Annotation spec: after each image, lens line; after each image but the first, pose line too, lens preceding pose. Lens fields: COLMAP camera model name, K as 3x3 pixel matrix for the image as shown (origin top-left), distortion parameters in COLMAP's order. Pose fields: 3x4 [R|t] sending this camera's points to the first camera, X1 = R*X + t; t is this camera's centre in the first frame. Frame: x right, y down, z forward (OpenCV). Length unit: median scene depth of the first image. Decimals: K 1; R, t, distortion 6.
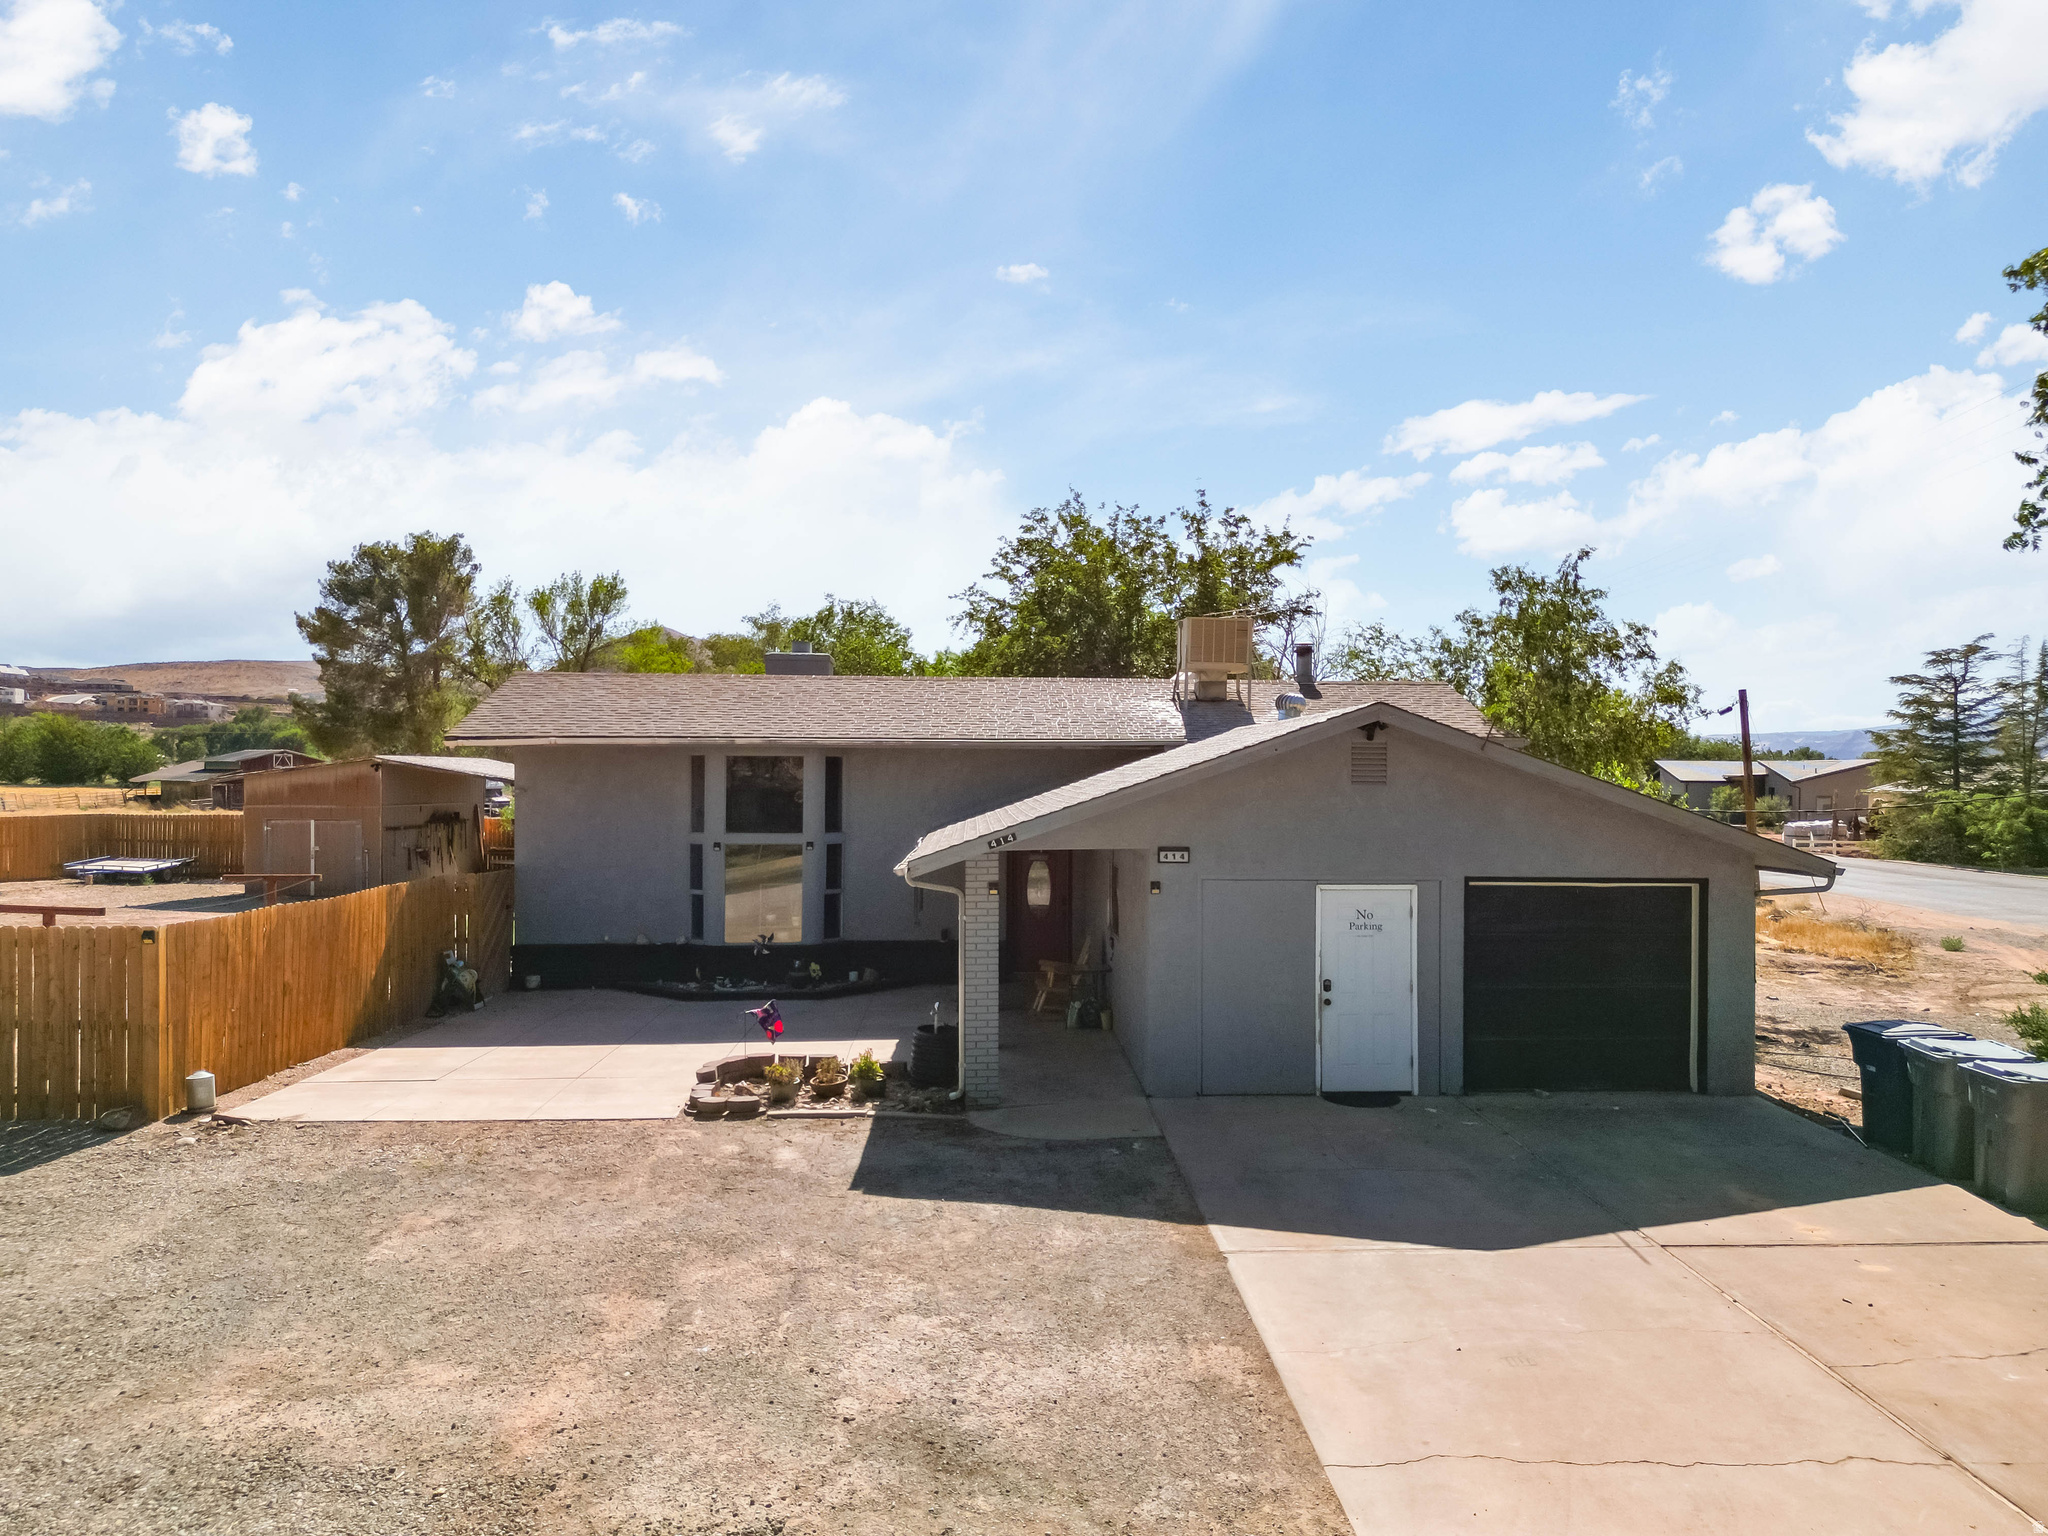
lens RADIAL K [[1475.4, 0, 1101.9], [0, 1475.4, 781.2], [0, 0, 1]] dist [0.073411, -0.065837]
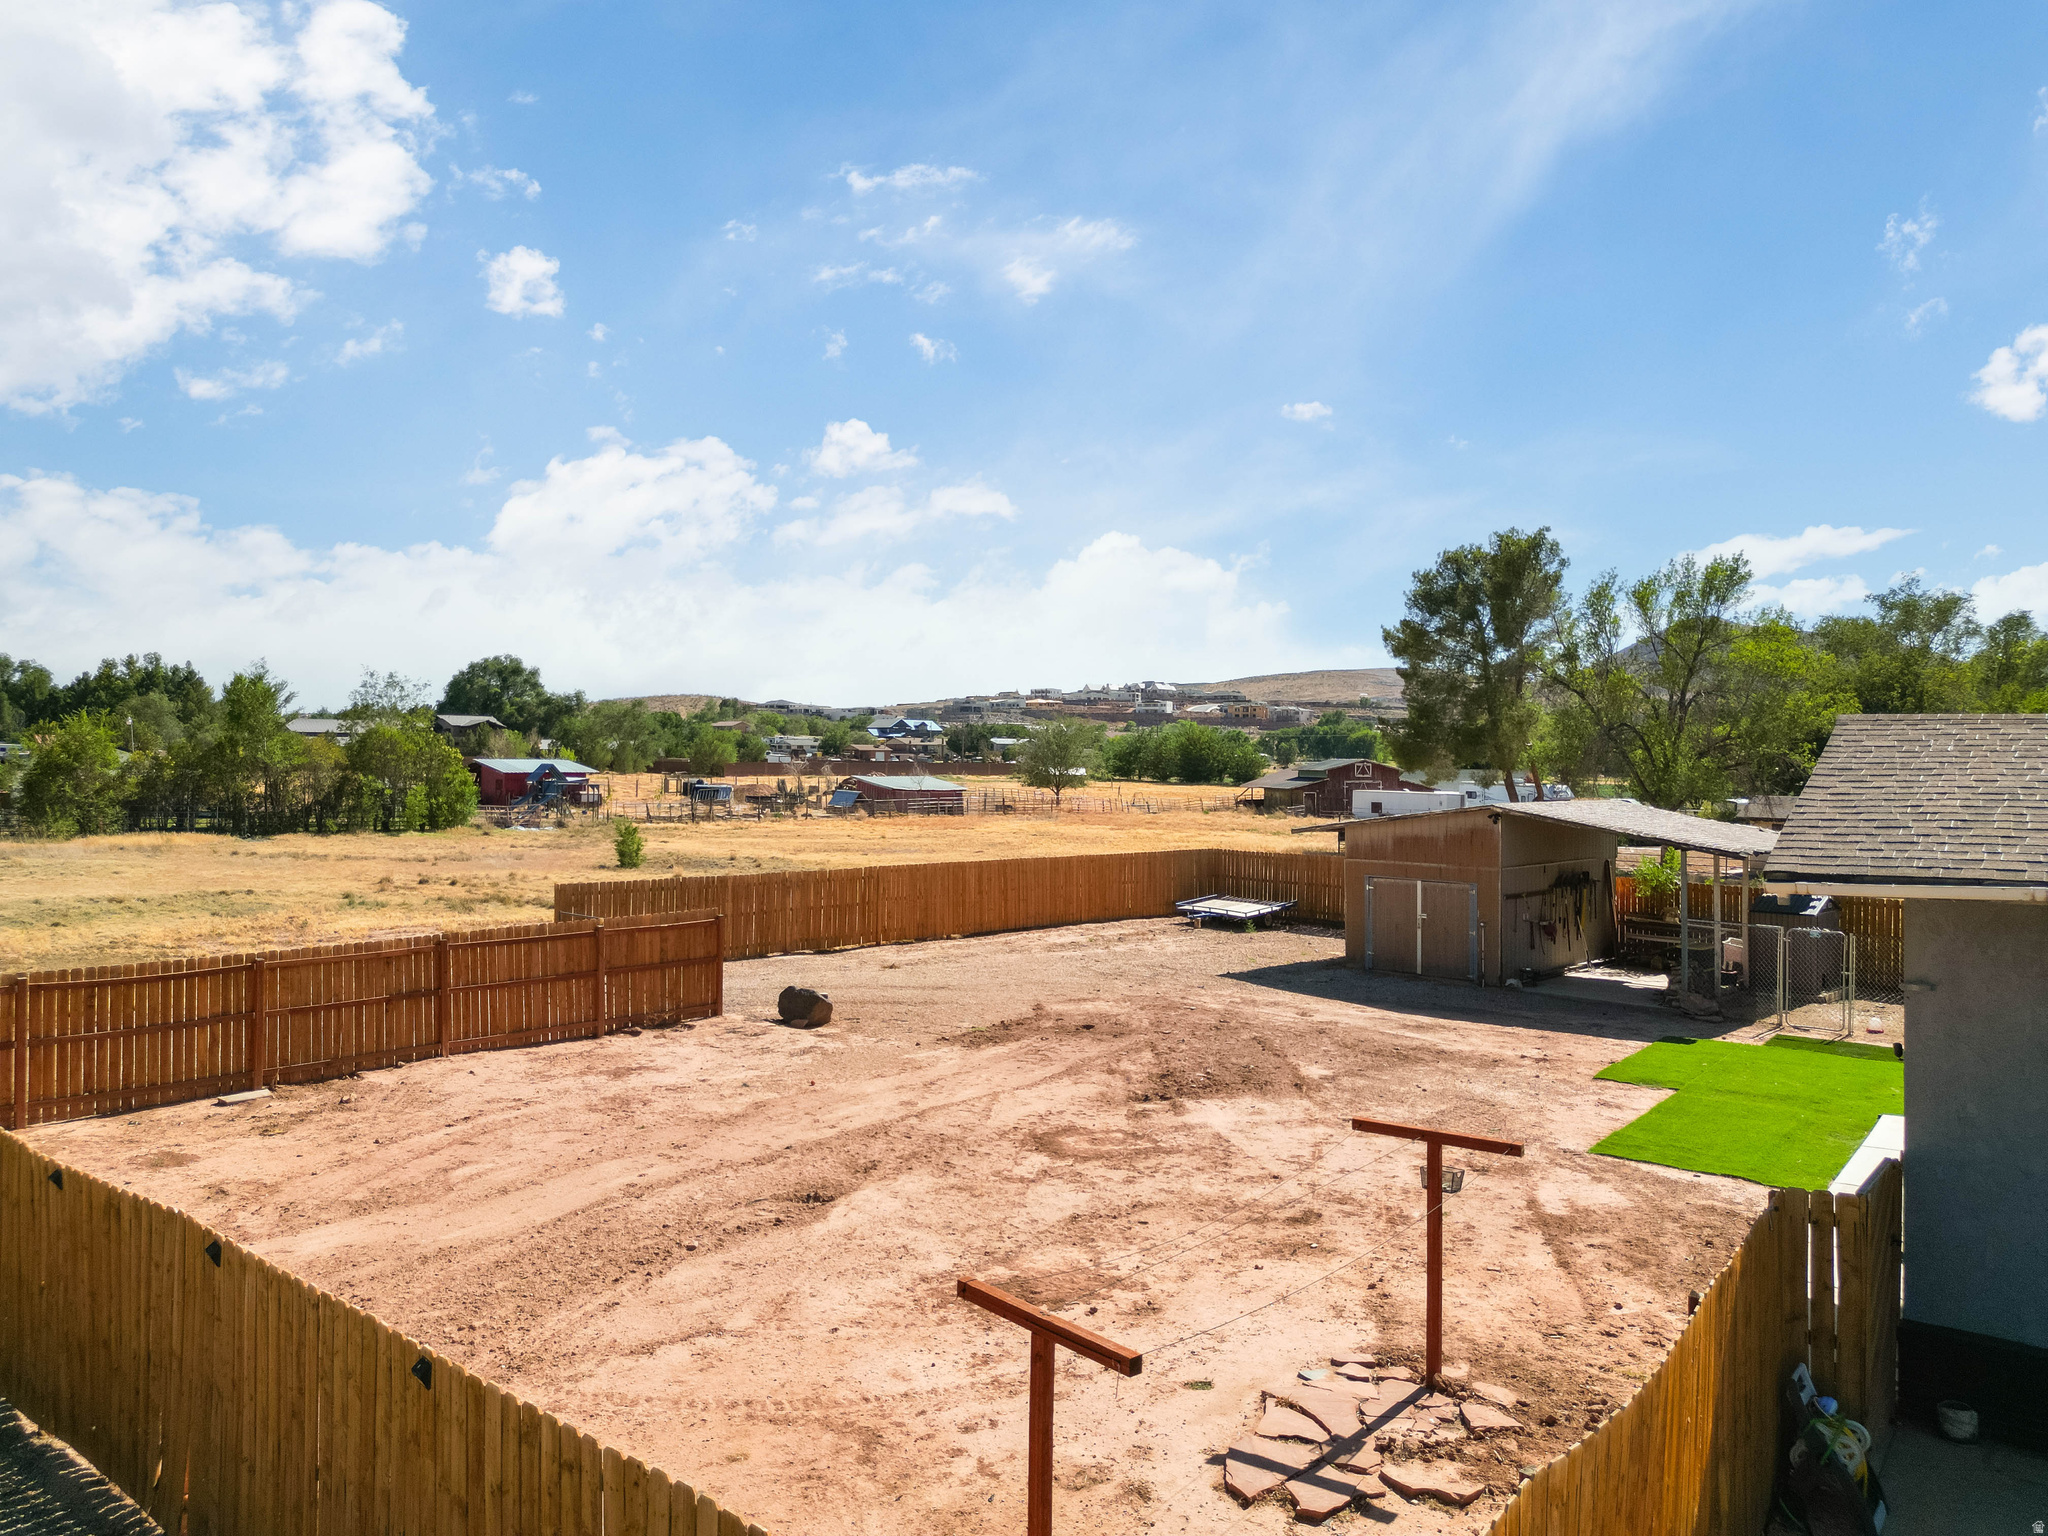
lens RADIAL K [[1439.8, 0, 1026.5], [0, 1439.8, 764.6], [0, 0, 1]] dist [0.078401, -0.078041]
pose [[0.749685, 0.002802, -0.661789, -0.120930], [-0.007630, 0.999961, -0.004409, -0.023296], [0.661750, 0.008355, 0.749678, 0.195101]]
